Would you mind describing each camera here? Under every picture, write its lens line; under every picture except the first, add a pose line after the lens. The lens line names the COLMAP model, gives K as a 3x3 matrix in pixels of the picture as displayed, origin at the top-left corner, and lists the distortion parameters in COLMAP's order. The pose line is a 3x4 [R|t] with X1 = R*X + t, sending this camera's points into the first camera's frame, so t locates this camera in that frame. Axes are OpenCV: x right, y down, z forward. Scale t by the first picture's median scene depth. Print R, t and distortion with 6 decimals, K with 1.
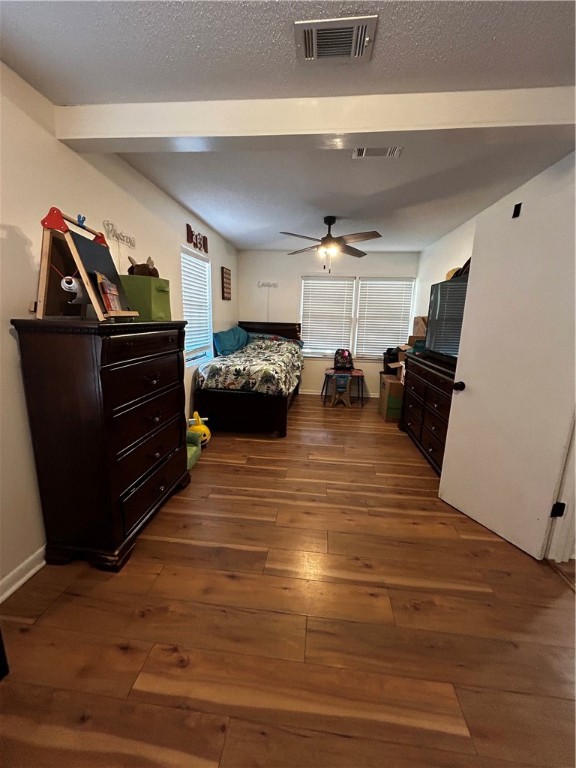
lens RADIAL K [[310.0, 0, 286.2], [0, 310.0, 382.6], [0, 0, 1]] dist [-0.002575, 0.002073]
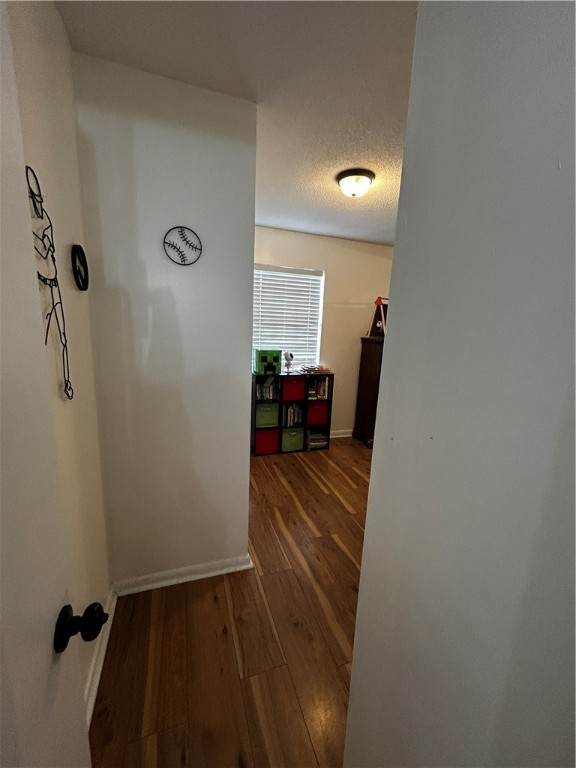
lens RADIAL K [[310.0, 0, 288.0], [0, 310.0, 384.1], [0, 0, 1]] dist [-0.002575, 0.002073]
pose [[0.432028, 0.161028, -0.887368, 1.285925], [-0.210089, 0.974831, 0.074615, 0.123050], [0.877049, 0.154191, 0.454984, -0.711596]]
